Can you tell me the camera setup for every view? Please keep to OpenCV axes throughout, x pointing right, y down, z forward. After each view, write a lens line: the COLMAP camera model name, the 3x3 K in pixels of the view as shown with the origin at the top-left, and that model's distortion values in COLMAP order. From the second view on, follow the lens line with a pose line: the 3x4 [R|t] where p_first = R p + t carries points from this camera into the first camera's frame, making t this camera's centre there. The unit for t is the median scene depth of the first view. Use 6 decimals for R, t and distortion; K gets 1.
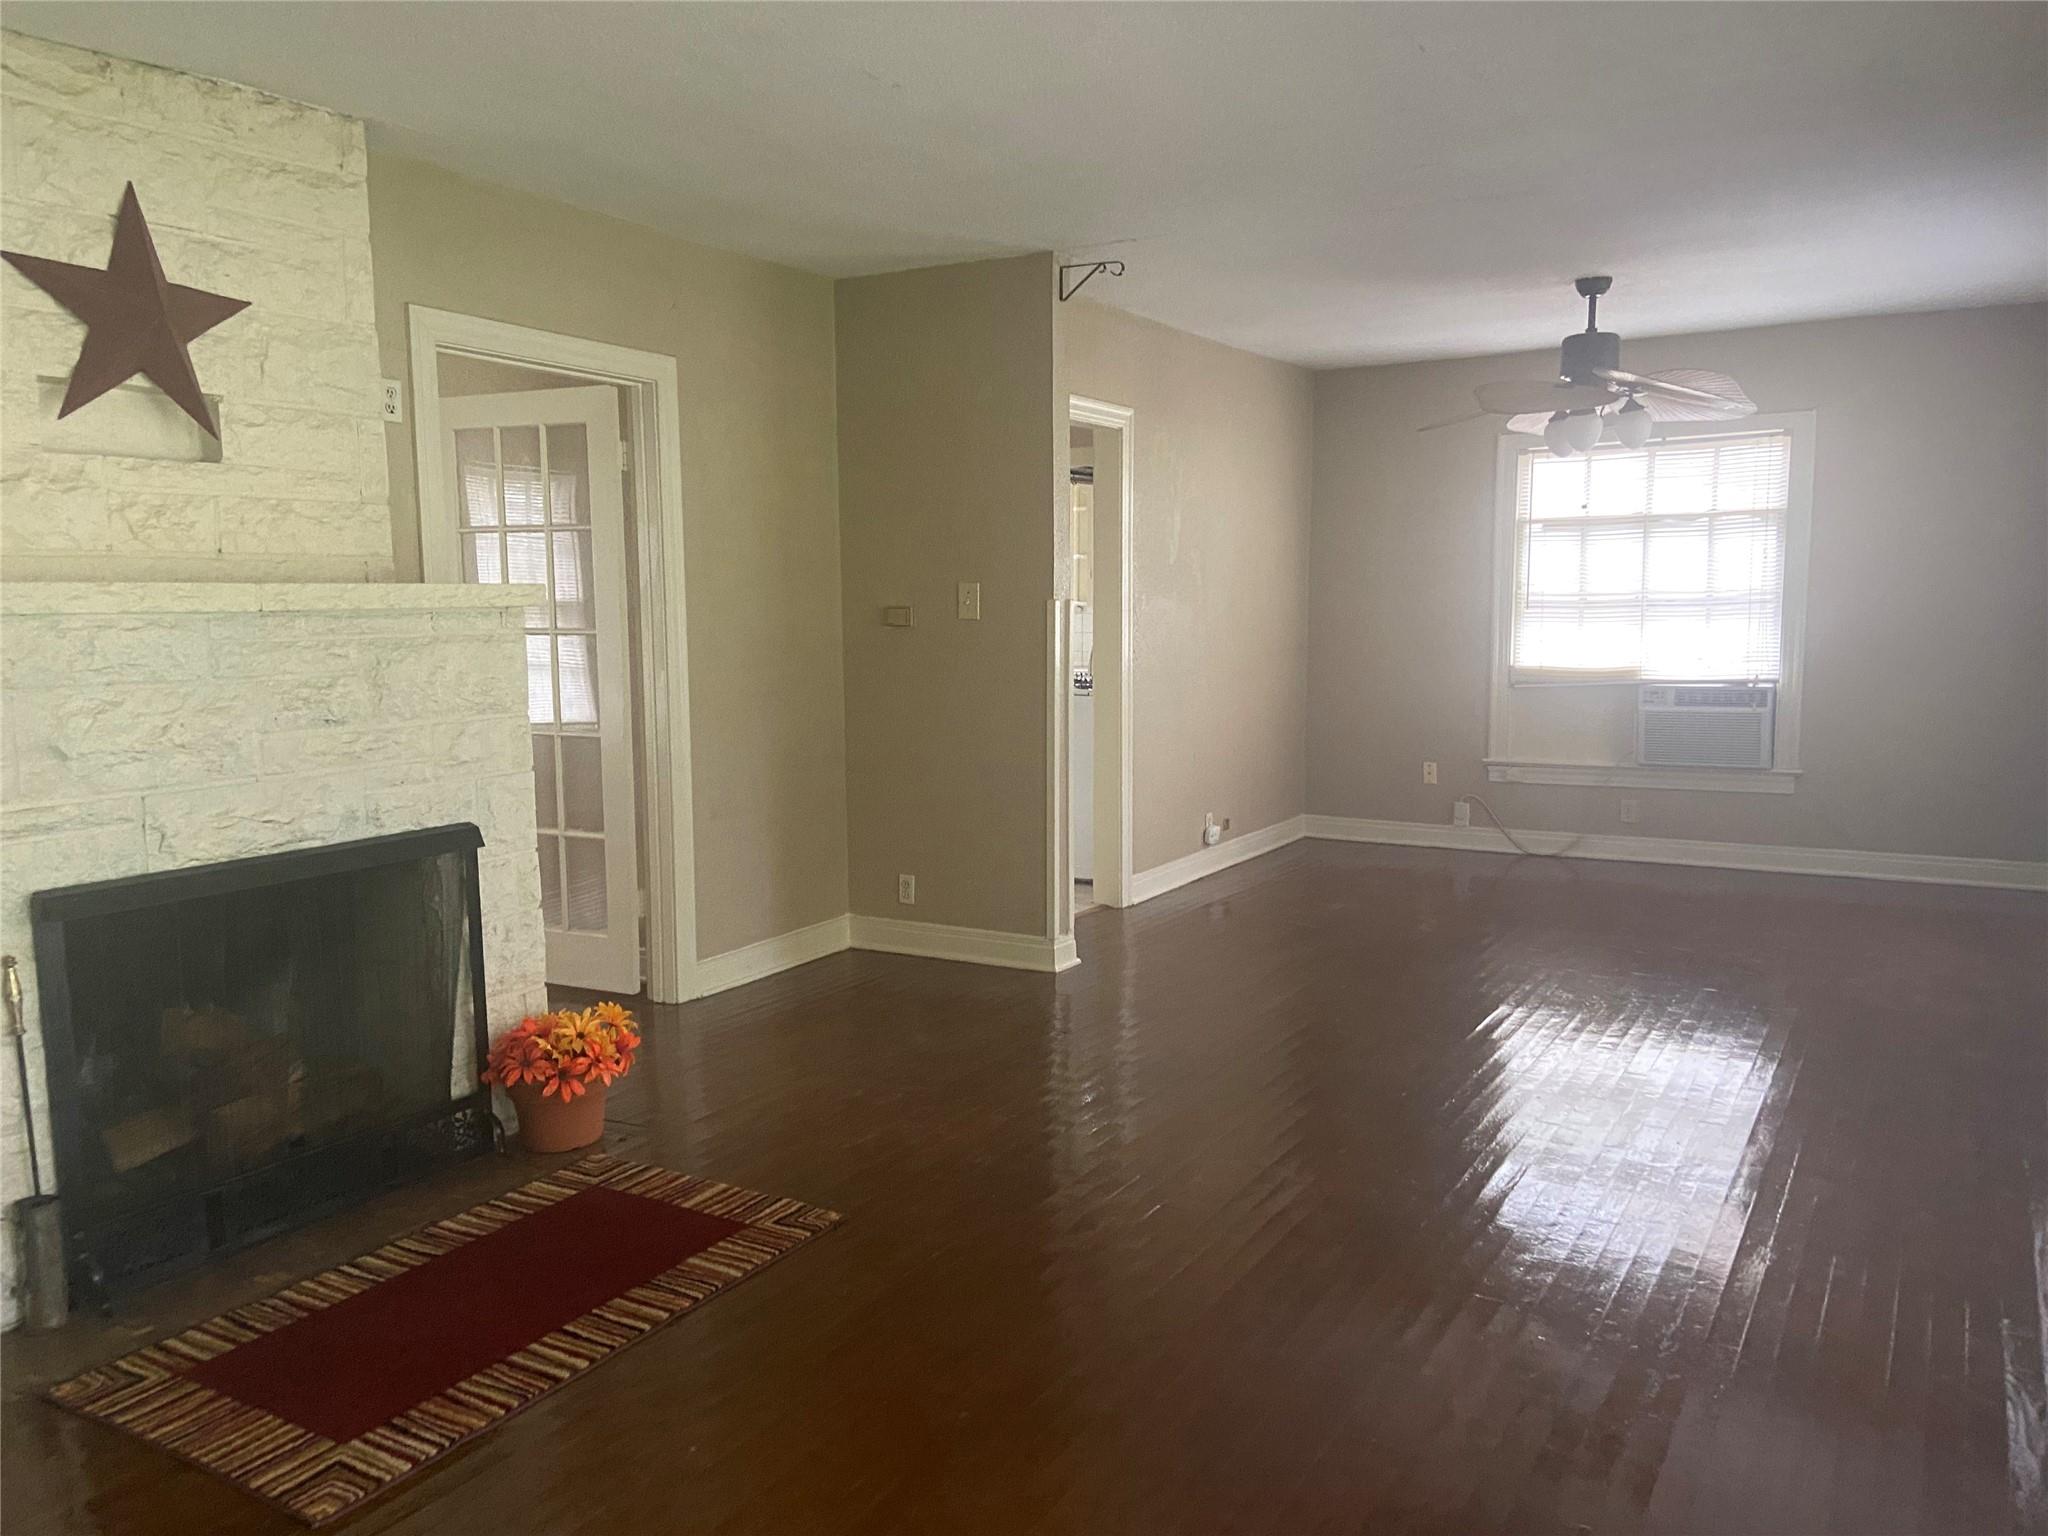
lens RADIAL K [[1544.6, 0, 1020.2], [0, 1544.6, 758.3], [0, 0, 1]] dist [0.124201, -0.145212]
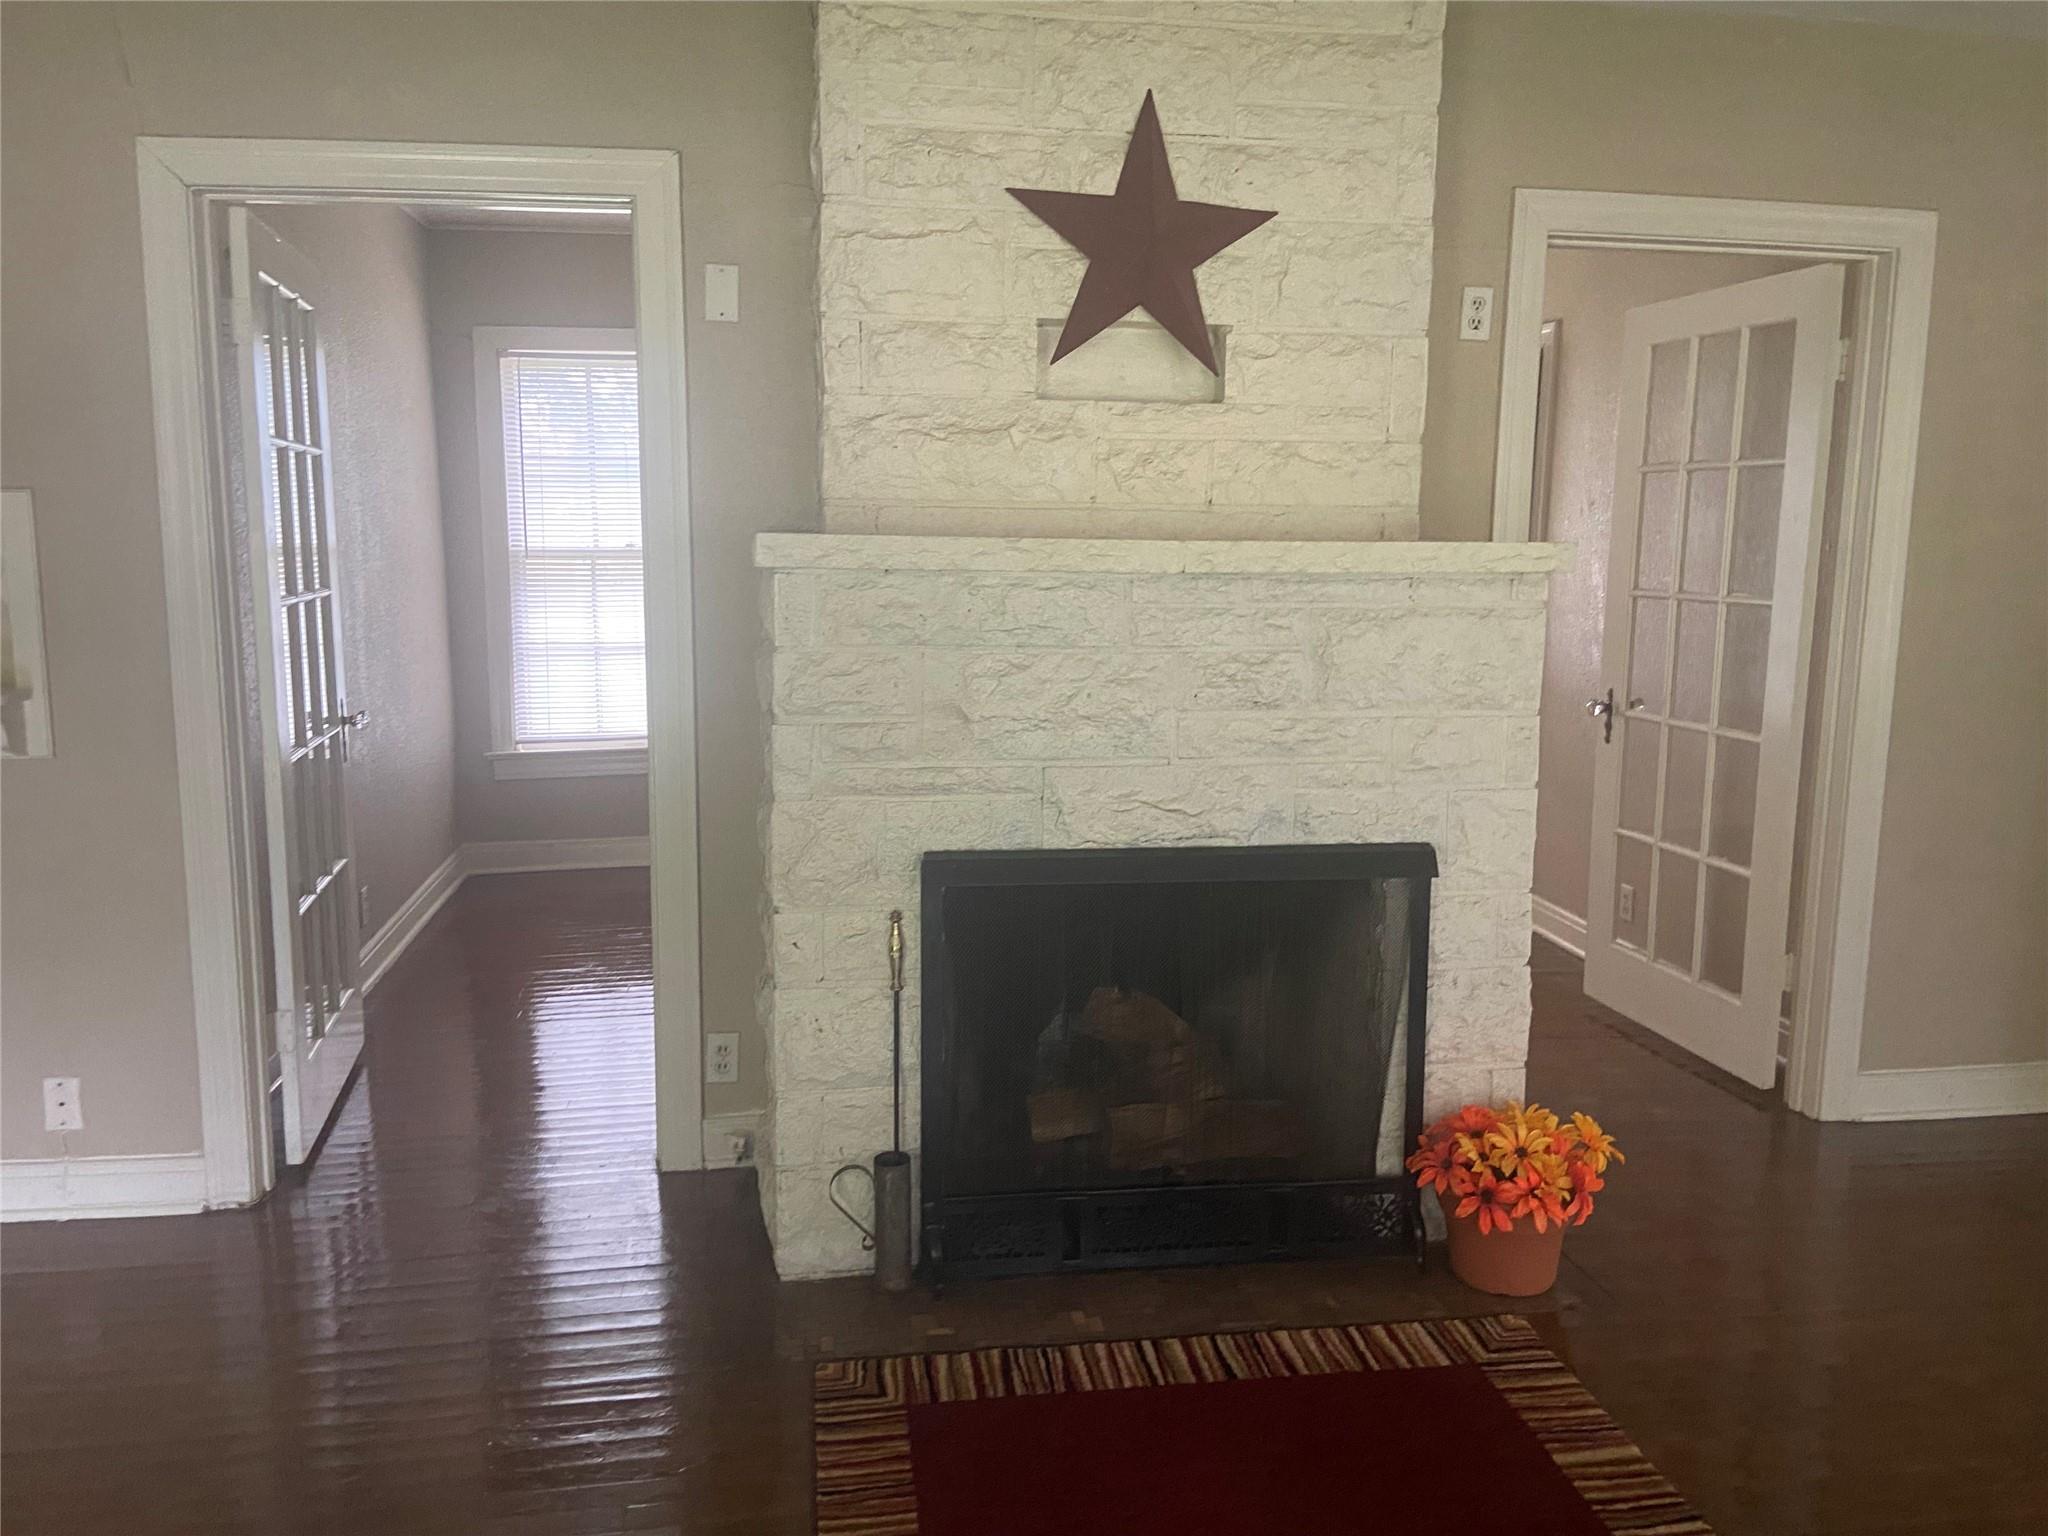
lens RADIAL K [[1544.6, 0, 1020.2], [0, 1544.6, 758.3], [0, 0, 1]] dist [0.124201, -0.145212]
pose [[0.640281, 0.131373, -0.756823, 0.115751], [-0.102121, 0.991079, 0.085641, -0.051926], [0.761322, 0.022453, 0.647985, 0.351864]]
